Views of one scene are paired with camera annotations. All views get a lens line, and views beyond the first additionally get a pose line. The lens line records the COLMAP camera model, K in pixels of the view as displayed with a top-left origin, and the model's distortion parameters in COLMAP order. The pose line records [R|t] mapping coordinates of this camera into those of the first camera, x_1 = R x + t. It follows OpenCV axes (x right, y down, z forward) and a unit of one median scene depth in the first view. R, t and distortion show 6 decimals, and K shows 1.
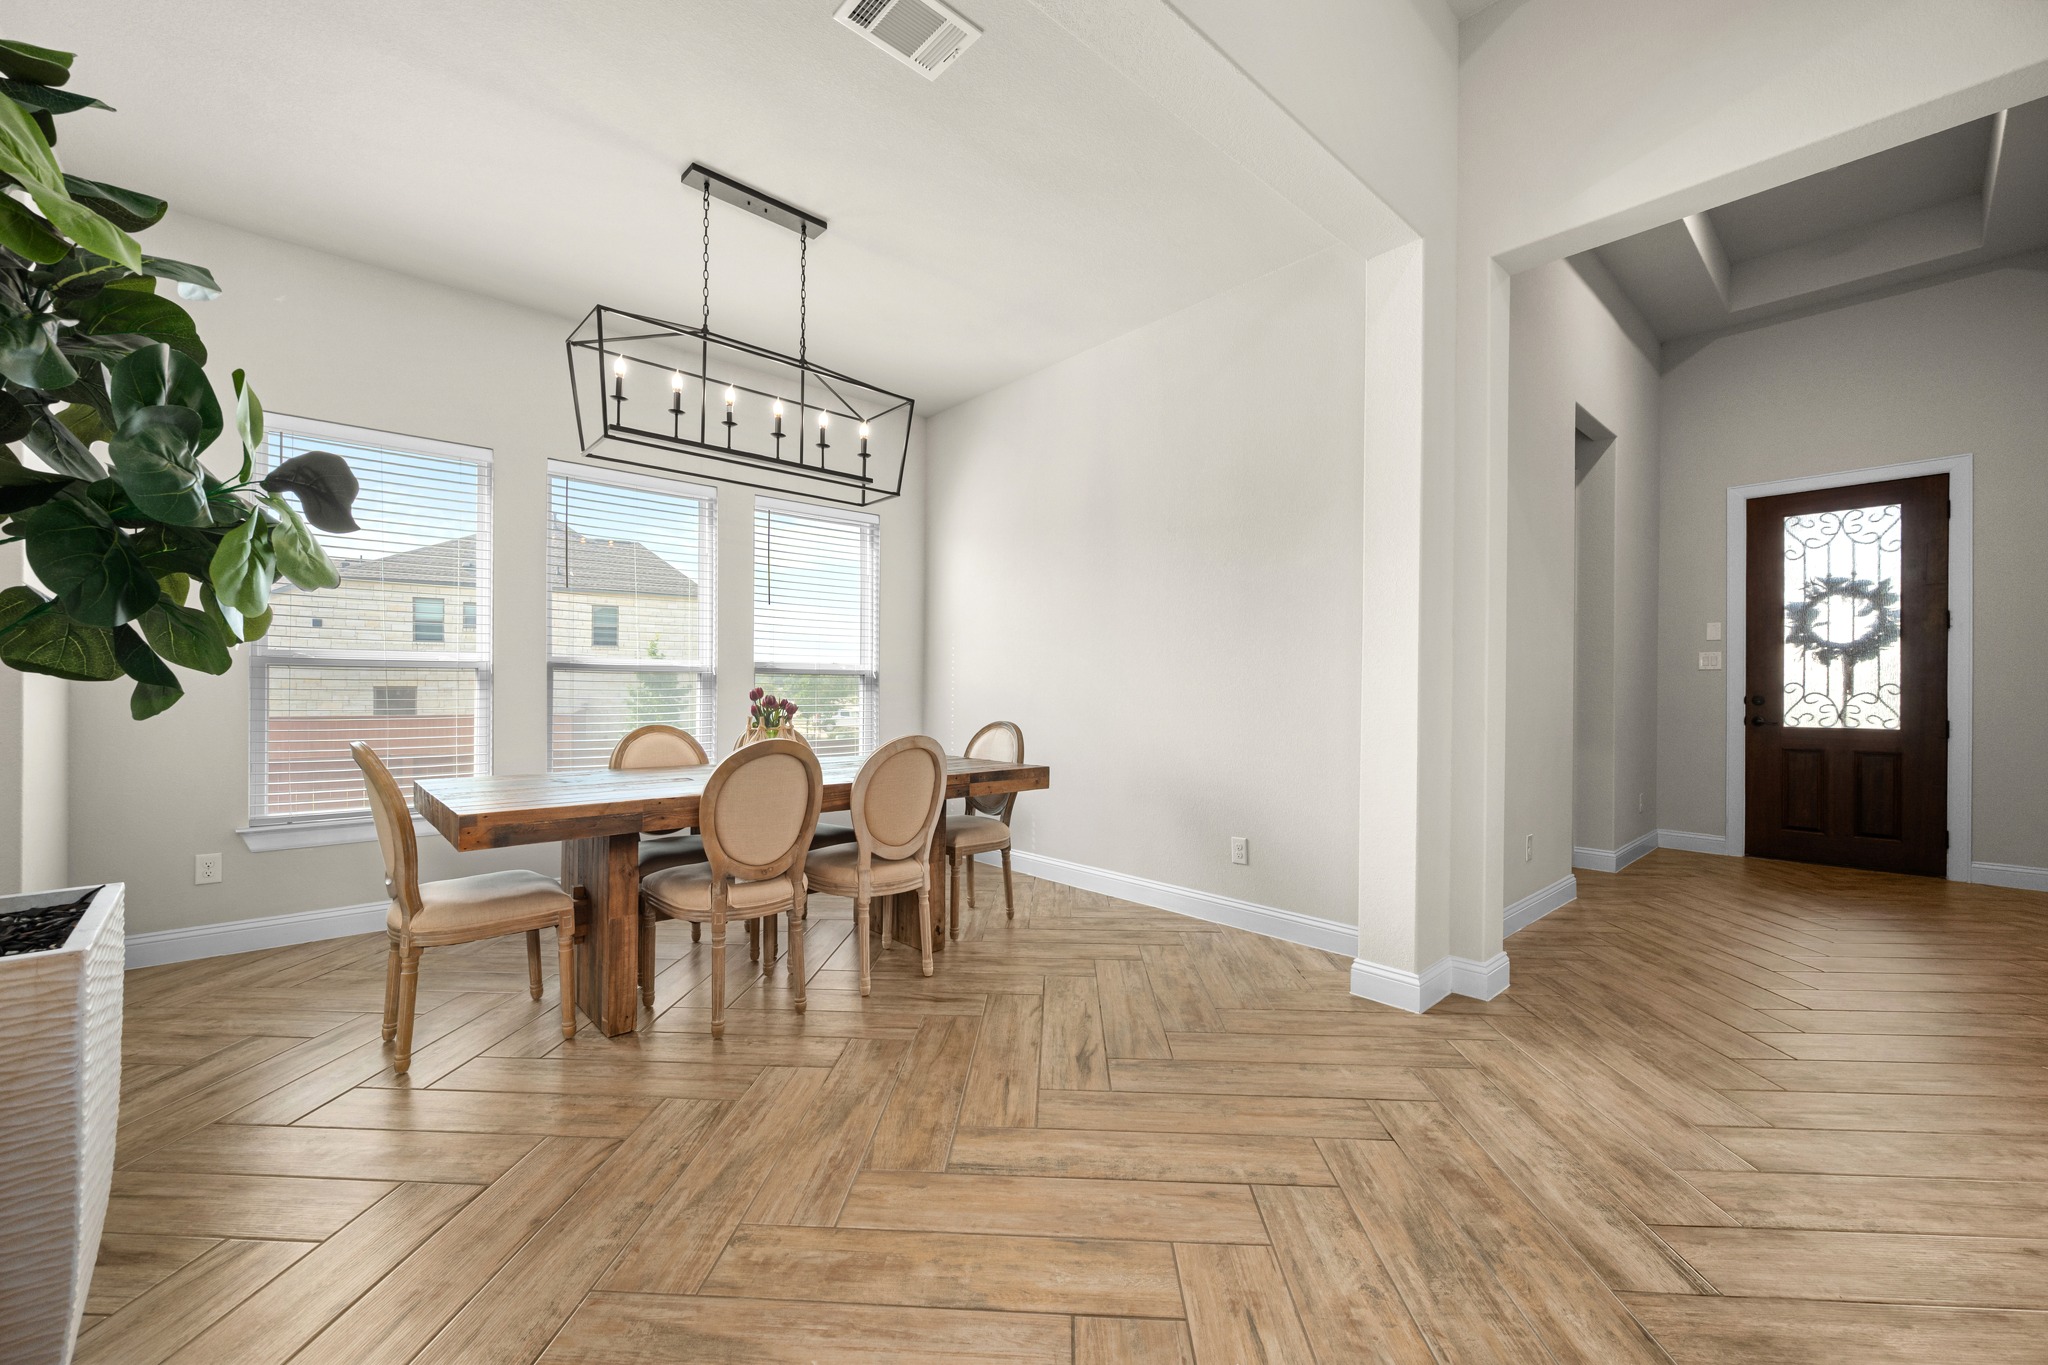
lens RADIAL K [[794.8, 0, 1024.0], [0, 794.8, 682.5], [0, 0, 1]] dist [0.003239, 0.000351]
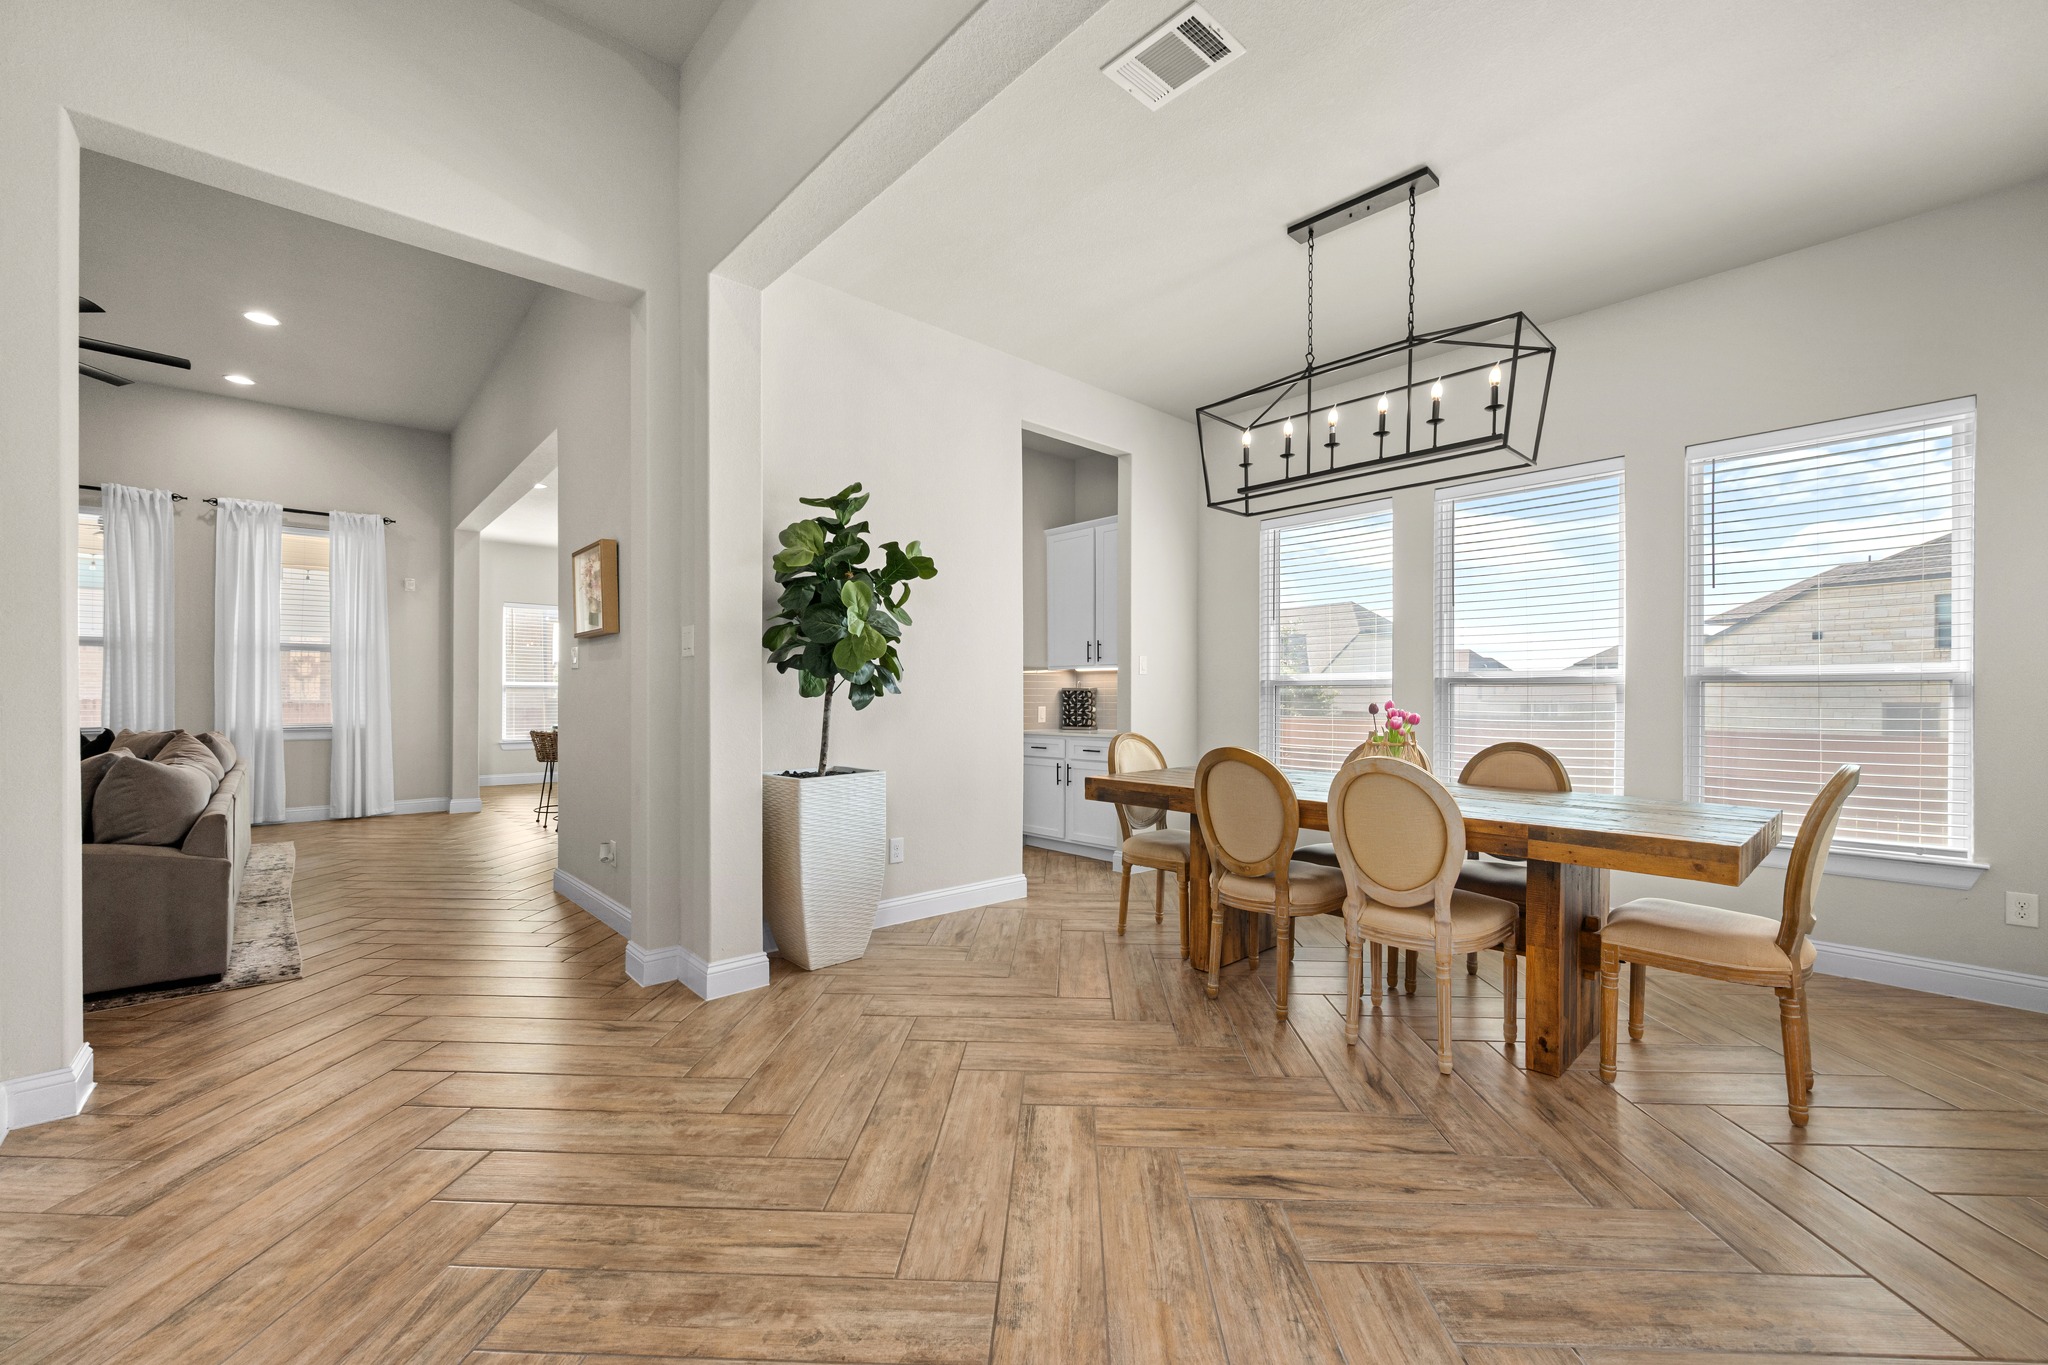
lens RADIAL K [[803.6, 0, 1029.4], [0, 803.6, 692.7], [0, 0, 1]] dist [-0.001460, 0.000158]
pose [[0.020824, -0.014647, -0.999676, 0.694564], [0.004816, 0.999883, -0.014550, 0.009869], [0.999772, -0.004512, 0.020892, 0.616878]]
